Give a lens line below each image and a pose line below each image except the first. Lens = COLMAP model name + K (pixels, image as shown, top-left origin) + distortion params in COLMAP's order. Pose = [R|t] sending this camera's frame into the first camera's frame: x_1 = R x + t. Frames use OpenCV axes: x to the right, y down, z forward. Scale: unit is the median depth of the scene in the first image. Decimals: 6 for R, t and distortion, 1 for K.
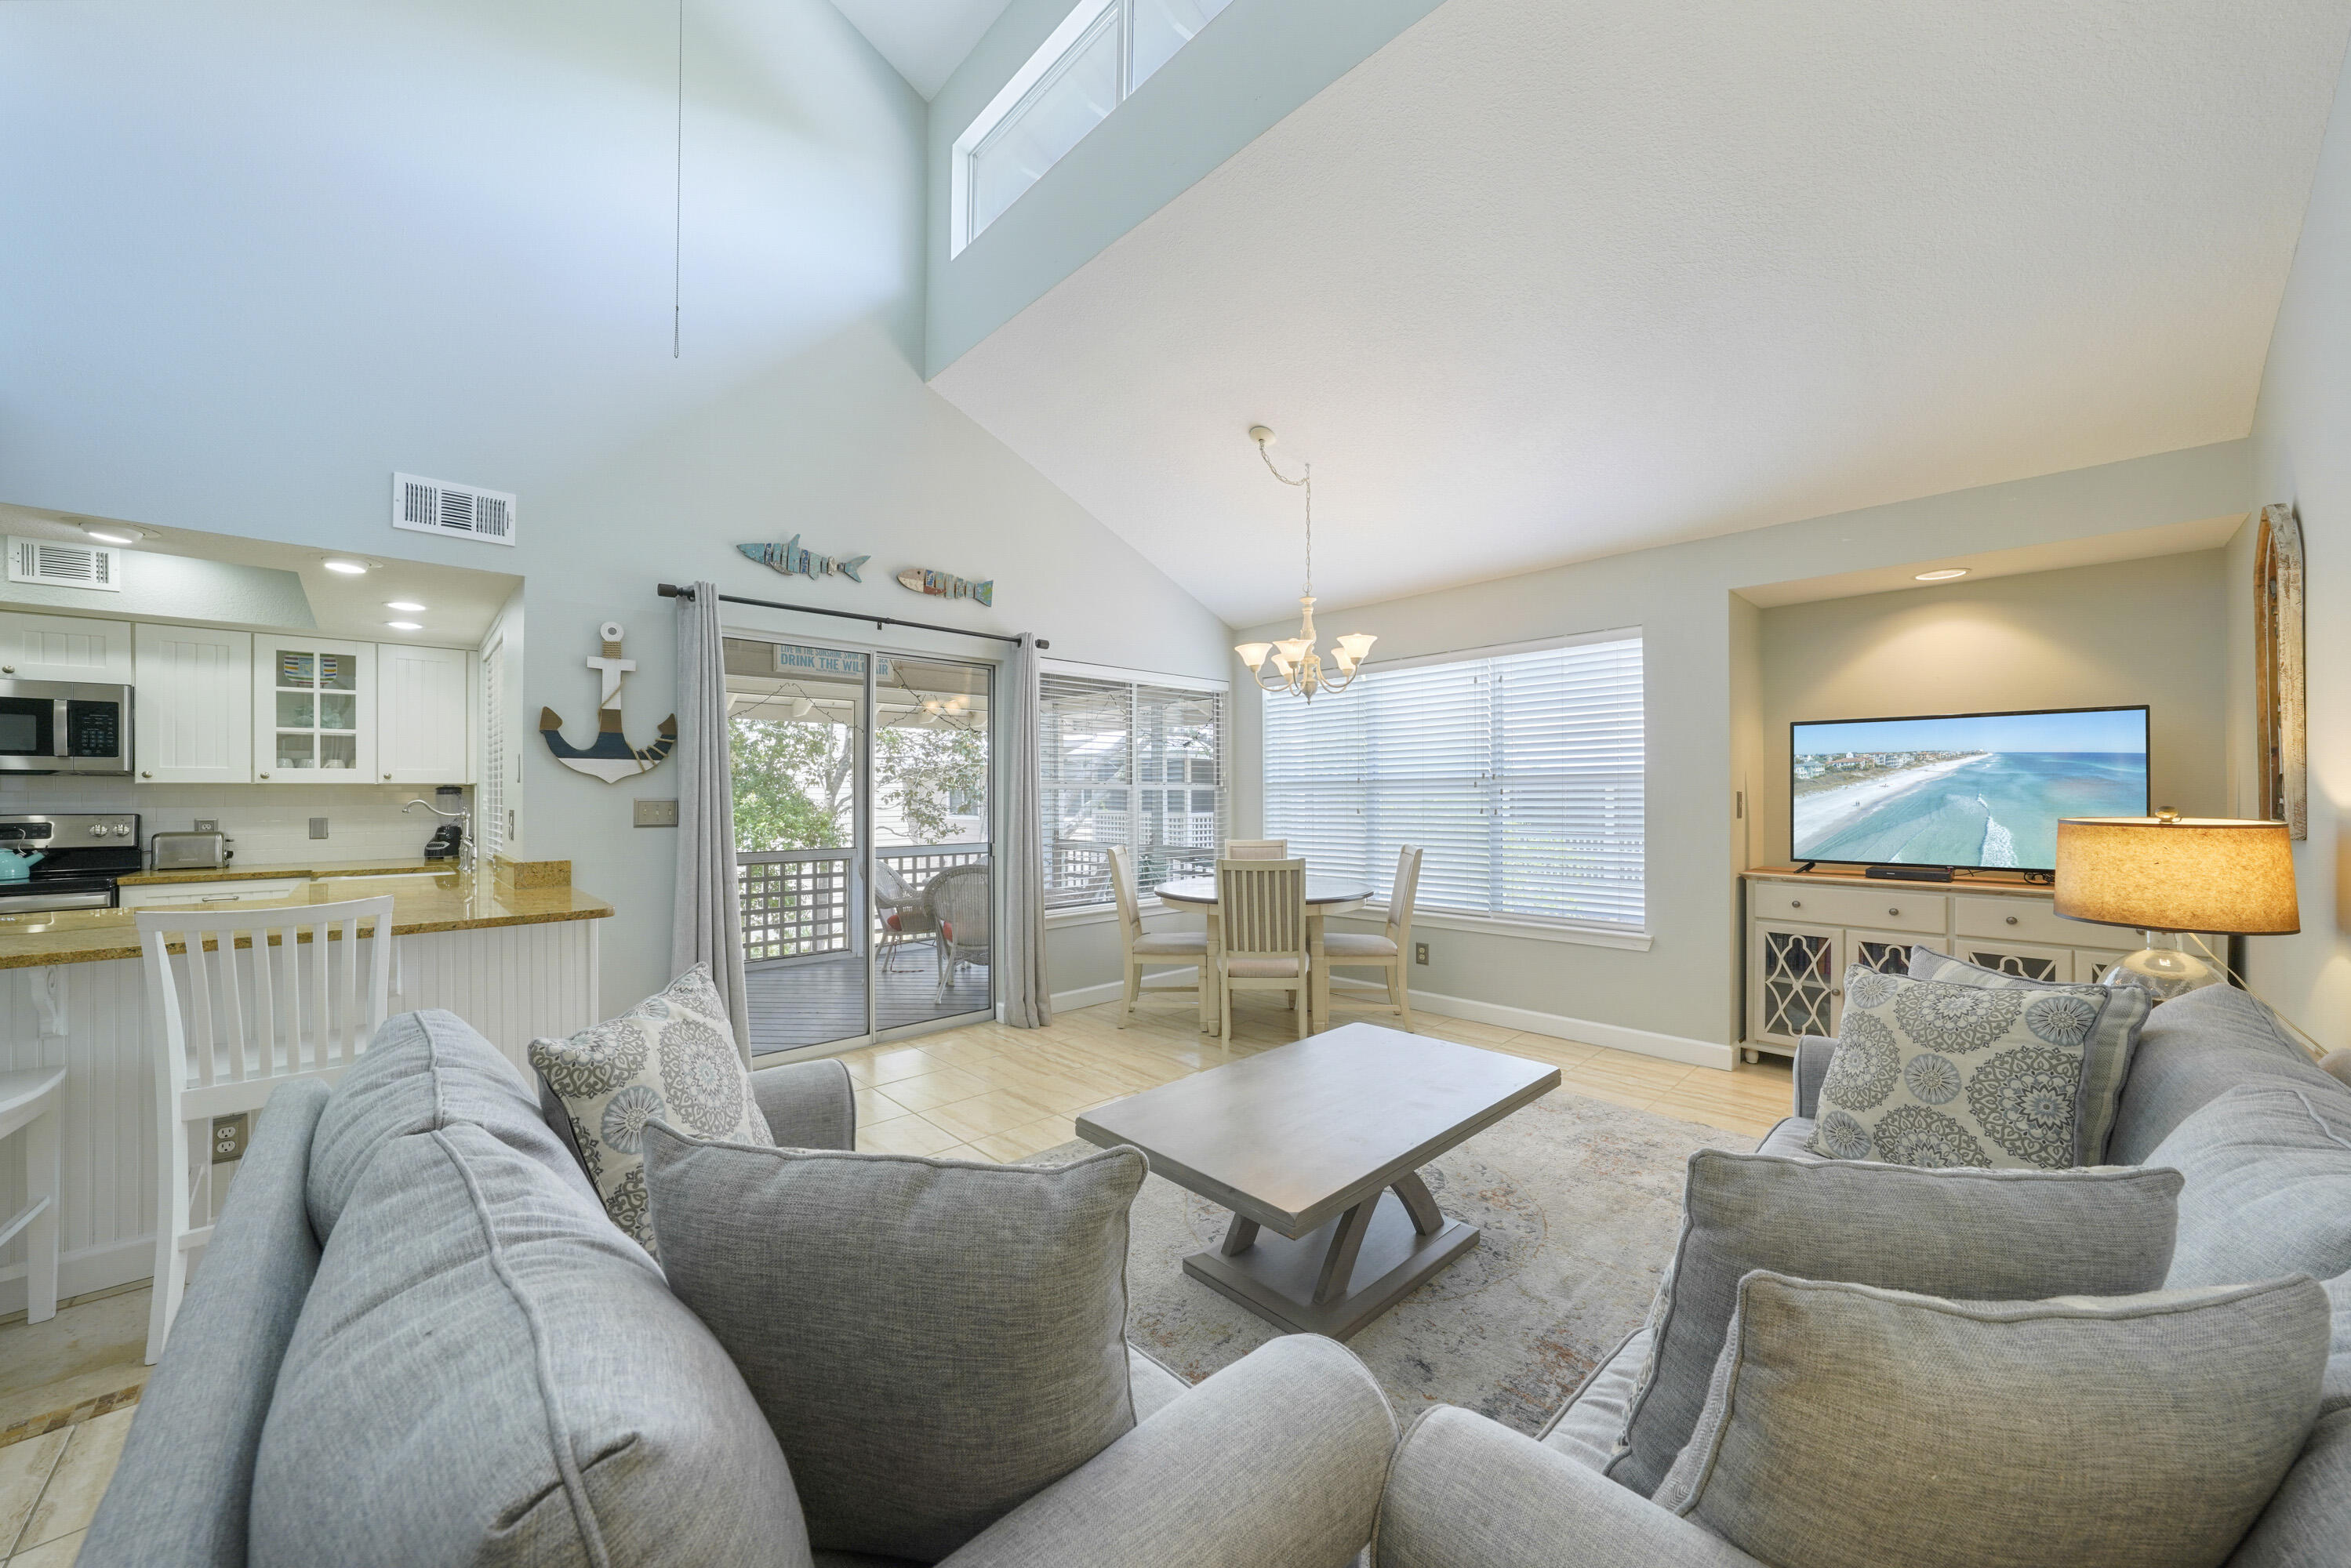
lens RADIAL K [[856.7, 0, 1185.2], [0, 856.7, 784.7], [0, 0, 1]] dist [-0.021224, 0.004020]
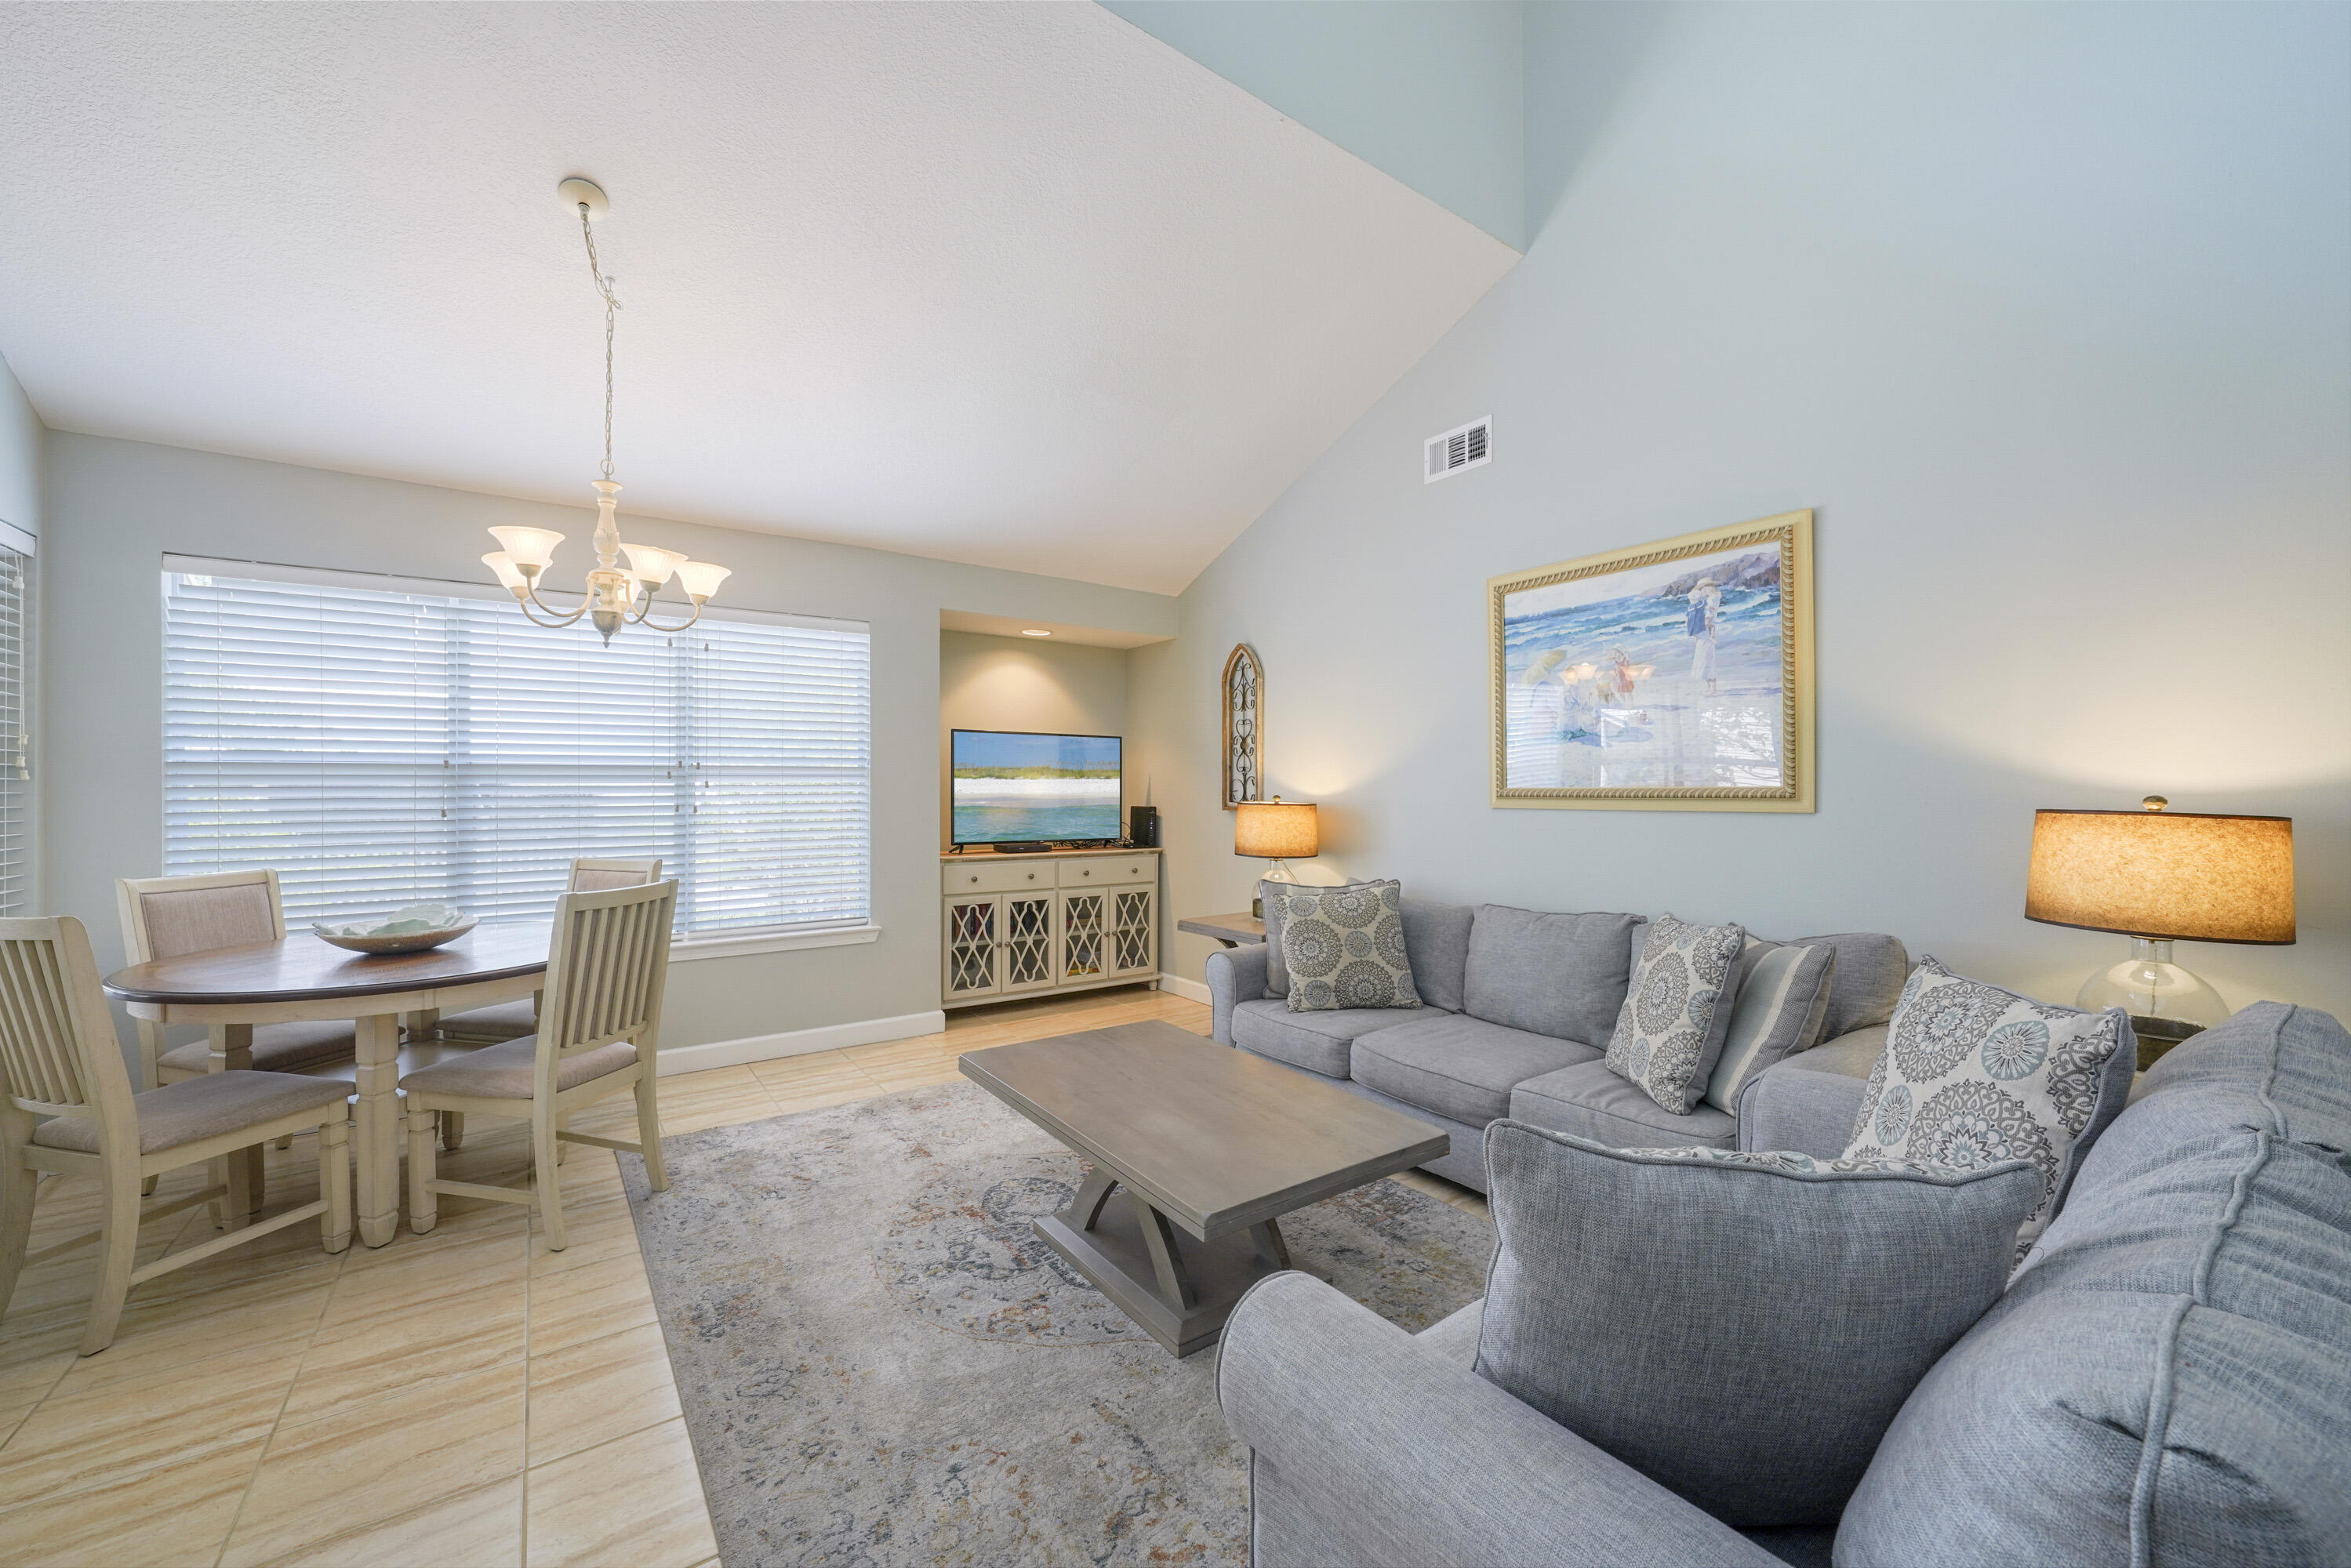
lens RADIAL K [[910.0, 0, 1165.0], [0, 910.0, 785.2], [0, 0, 1]] dist [-0.004133, 0.001196]
pose [[0.148401, 0.011105, 0.988865, -0.502132], [-0.012223, 0.999881, -0.009395, 0.013813], [-0.988852, -0.010693, 0.148519, 0.506029]]
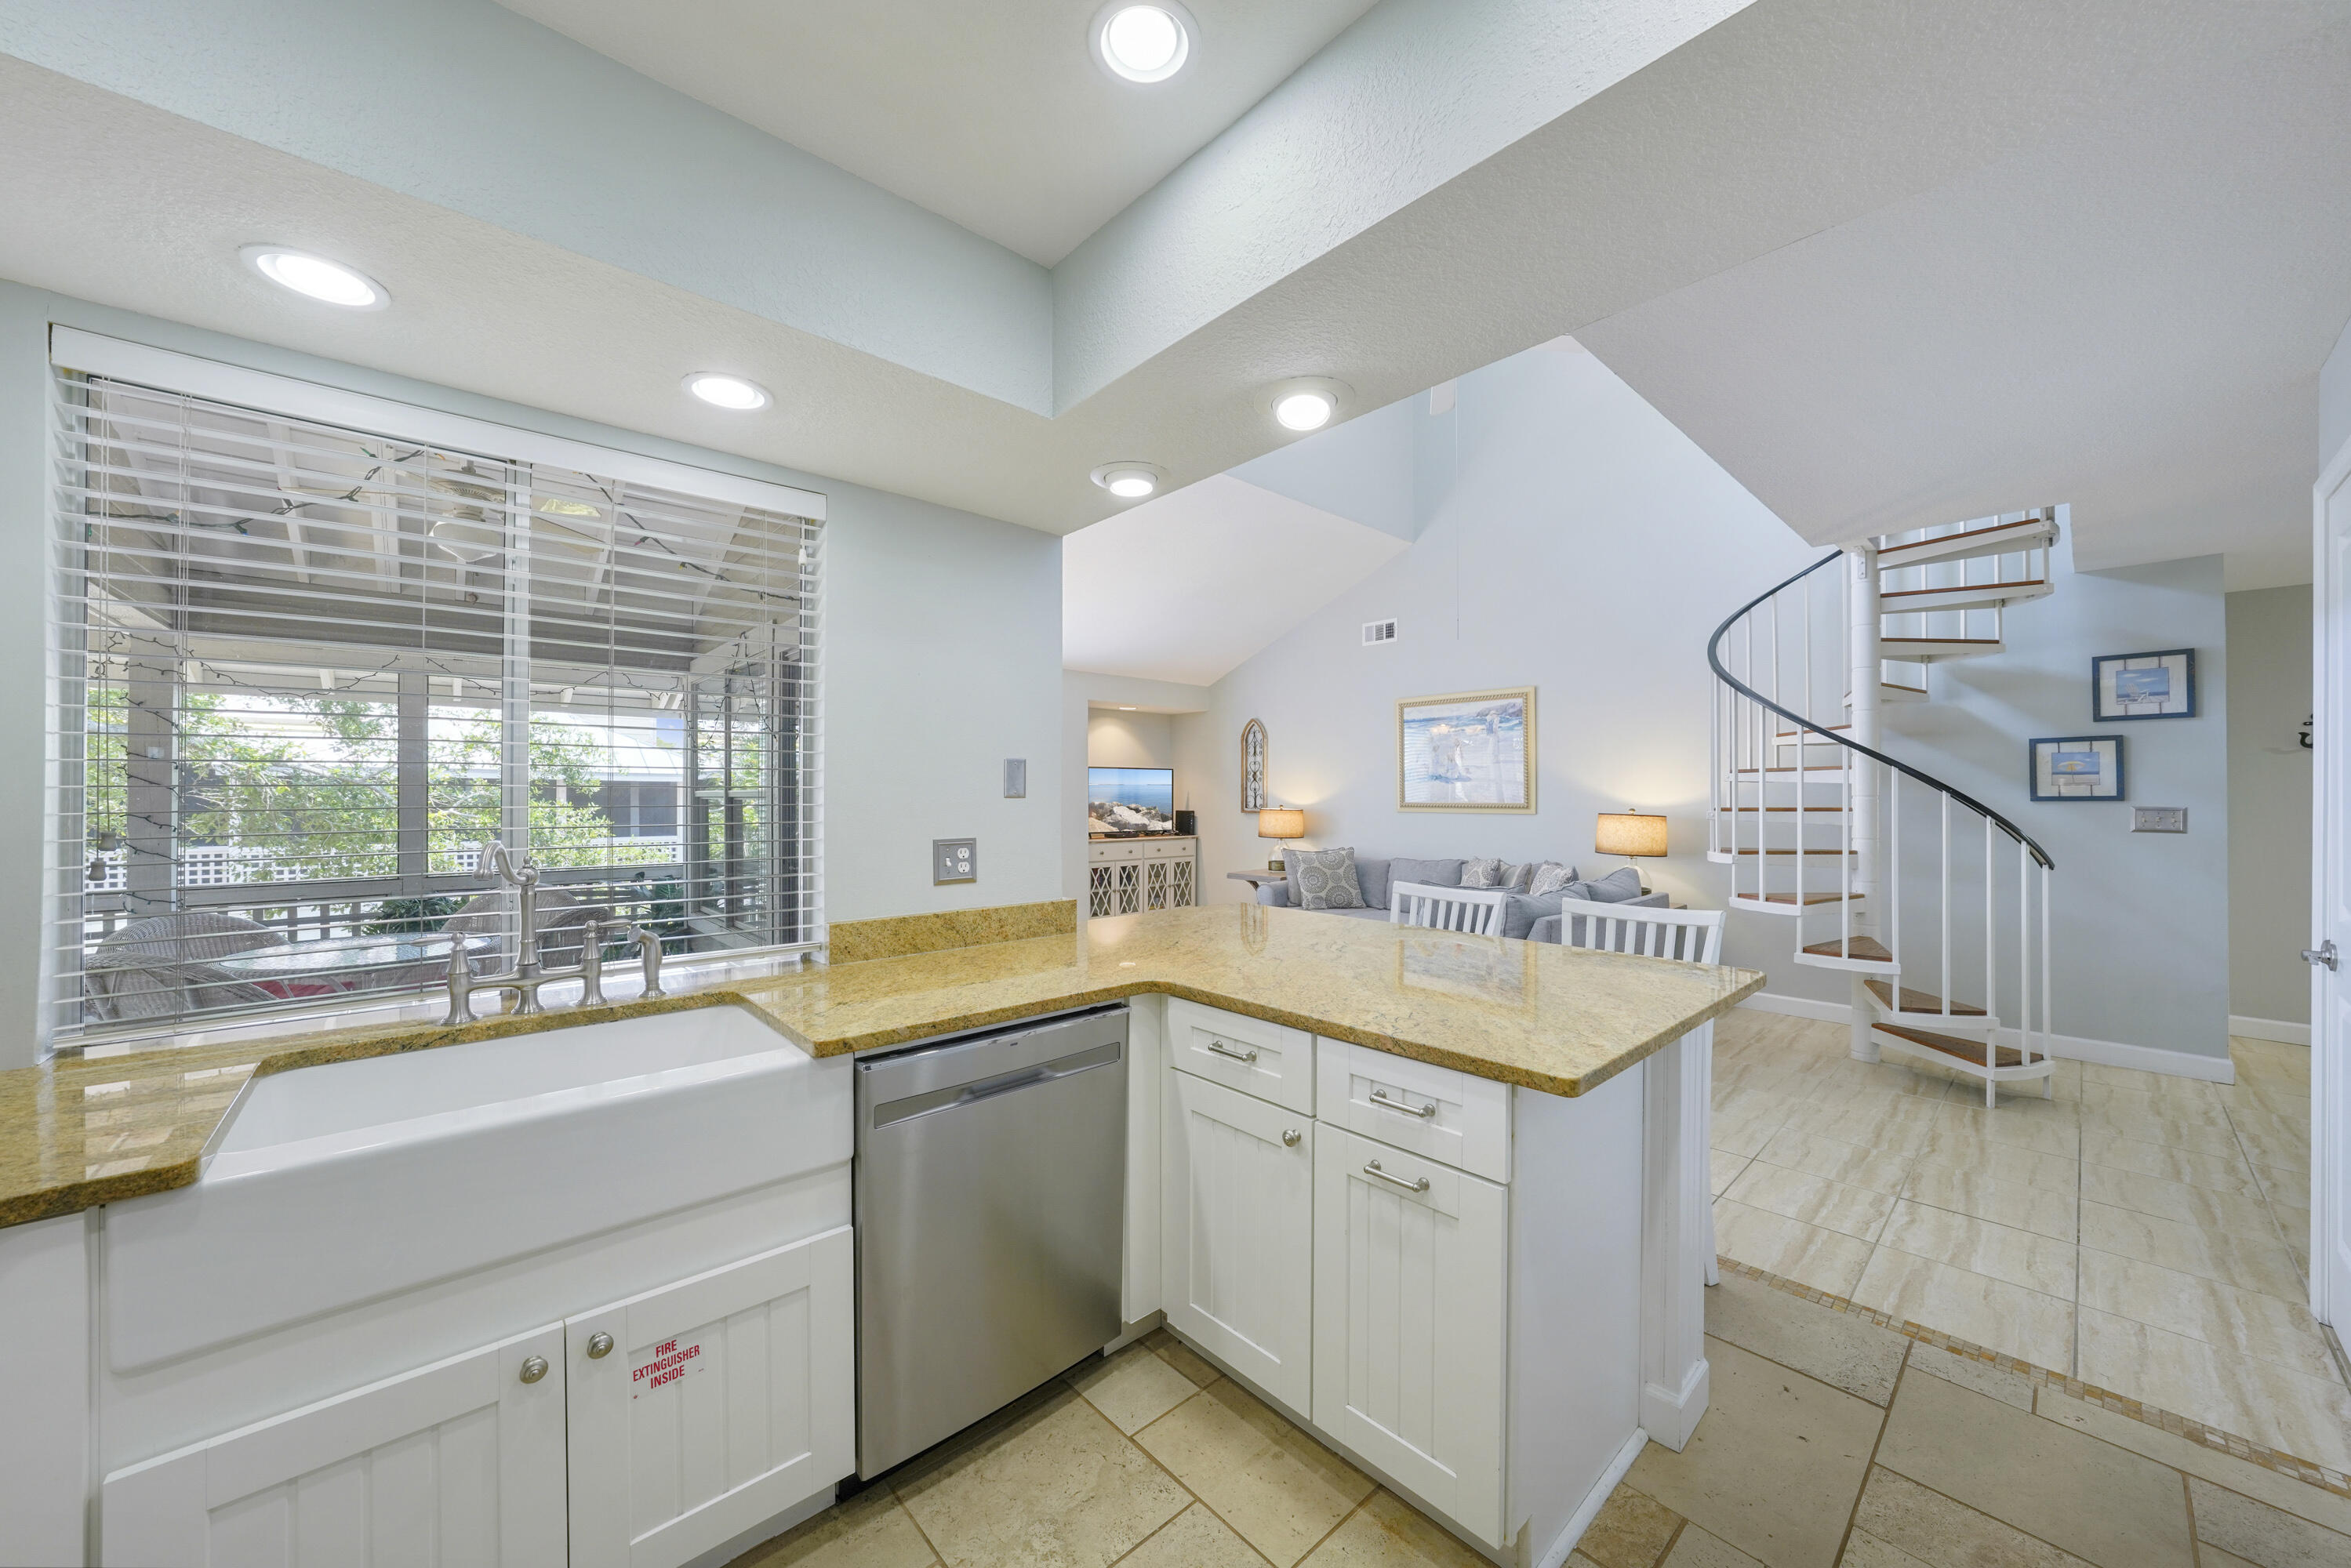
lens RADIAL K [[856.7, 0, 1131.3], [0, 856.7, 794.0], [0, 0, 1]] dist [-0.021224, 0.004020]
pose [[0.048672, 0.002453, 0.998812, -1.330736], [-0.011428, 0.999933, -0.001899, -0.003083], [-0.998749, -0.011322, 0.048697, 0.777592]]
